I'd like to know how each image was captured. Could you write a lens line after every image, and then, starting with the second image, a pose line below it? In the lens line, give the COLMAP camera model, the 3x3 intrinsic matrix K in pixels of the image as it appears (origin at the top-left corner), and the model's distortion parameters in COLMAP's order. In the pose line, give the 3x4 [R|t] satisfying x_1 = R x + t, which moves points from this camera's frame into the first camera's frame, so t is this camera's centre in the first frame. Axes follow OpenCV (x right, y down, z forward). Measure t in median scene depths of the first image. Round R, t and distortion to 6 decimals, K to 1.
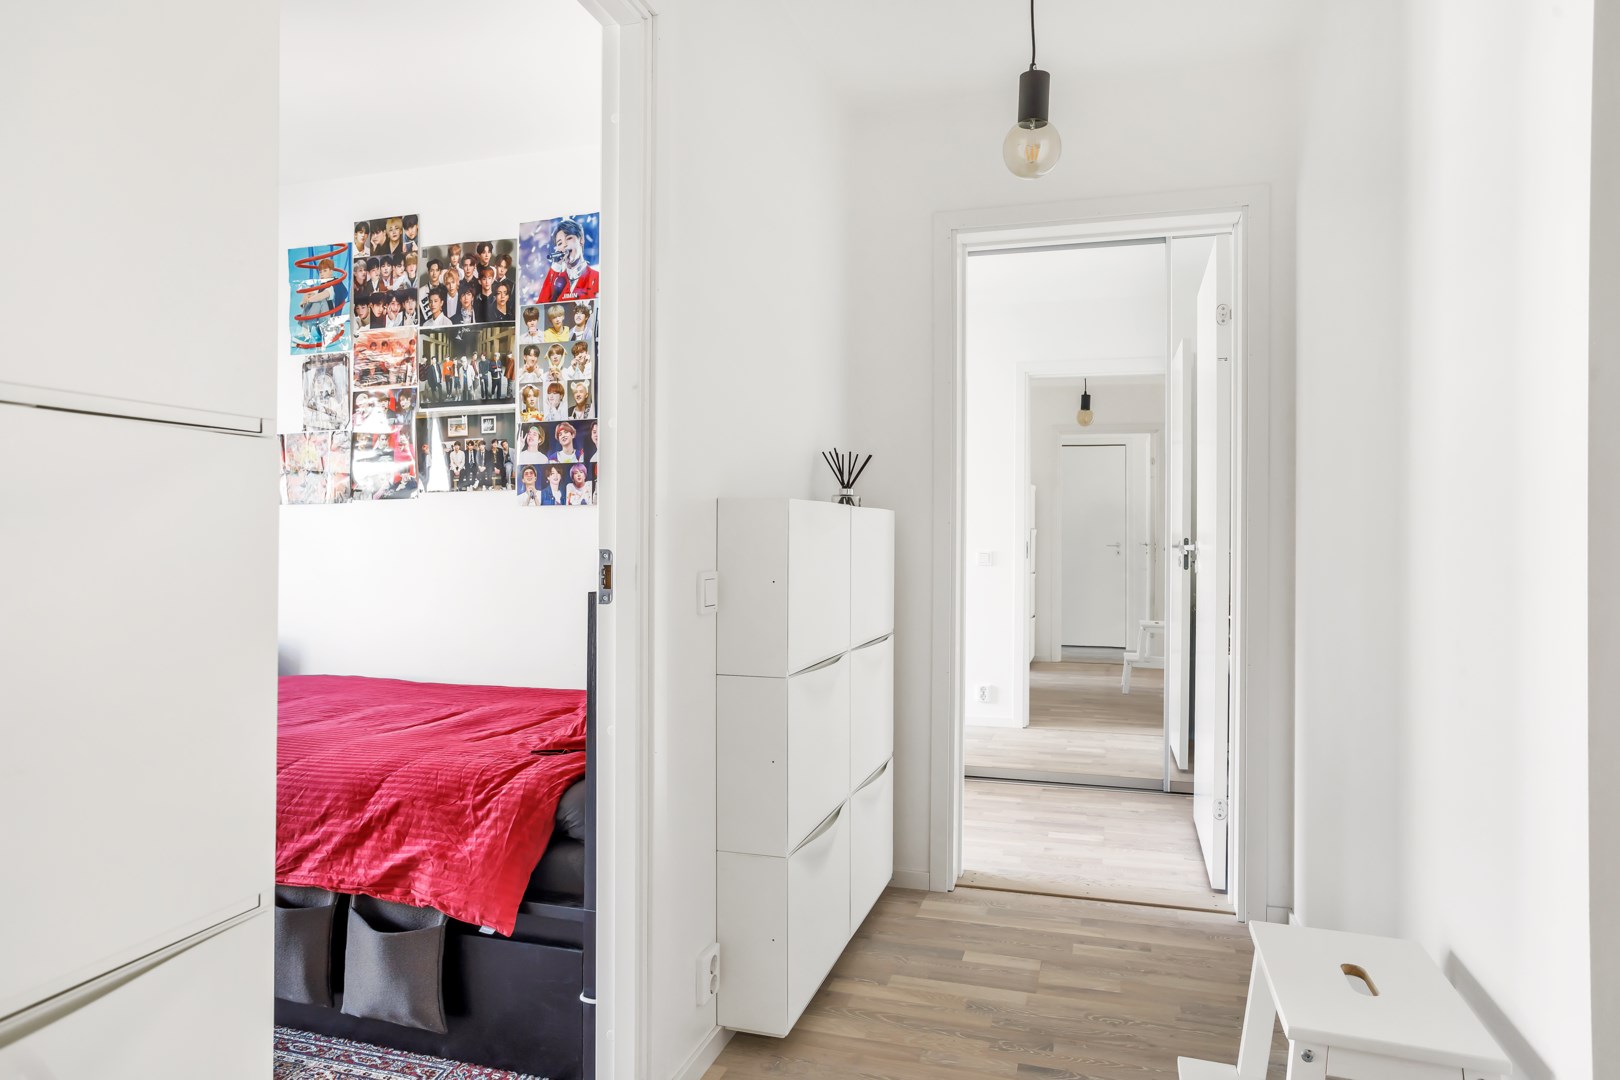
lens RADIAL K [[950.2, 0, 810.0], [0, 950.2, 540.0], [0, 0, 1]] dist [-0.052495, 0.045566]
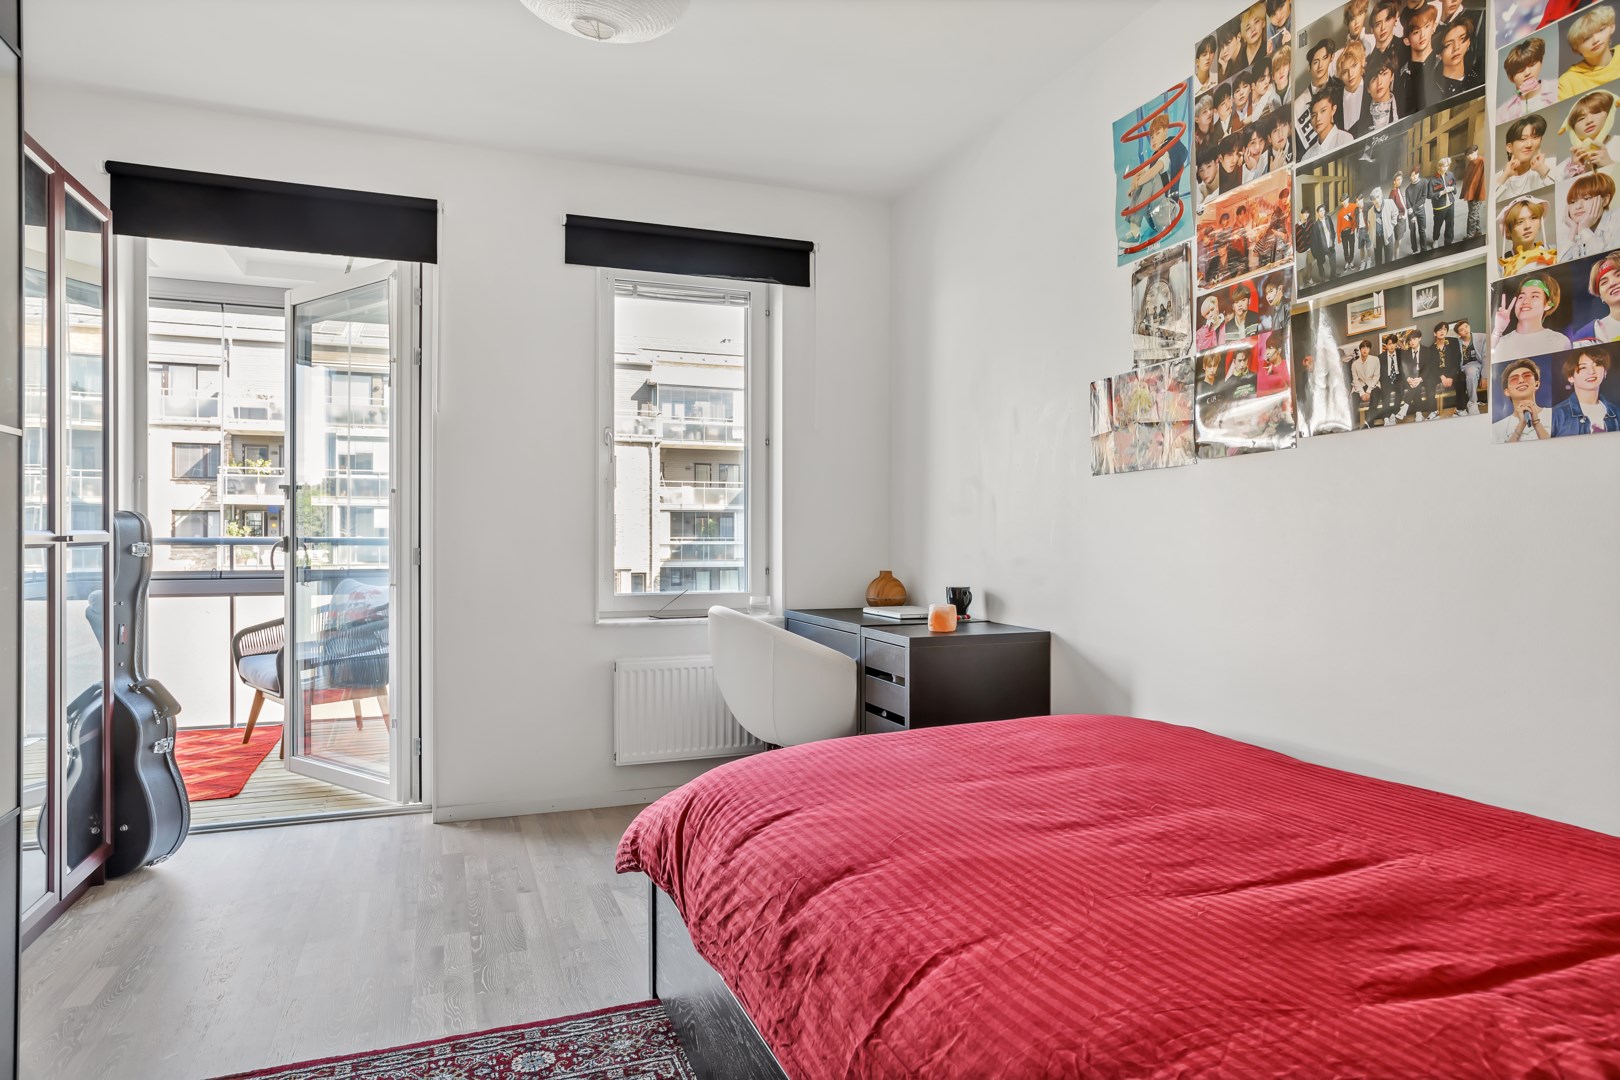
lens RADIAL K [[947.2, 0, 810.0], [0, 947.2, 540.0], [0, 0, 1]] dist [-0.031122, 0.031526]
pose [[0.608487, -0.004545, -0.793551, -0.128755], [0.006430, 0.999979, -0.000796, 0.013735], [0.793537, -0.004618, 0.608504, 0.390365]]
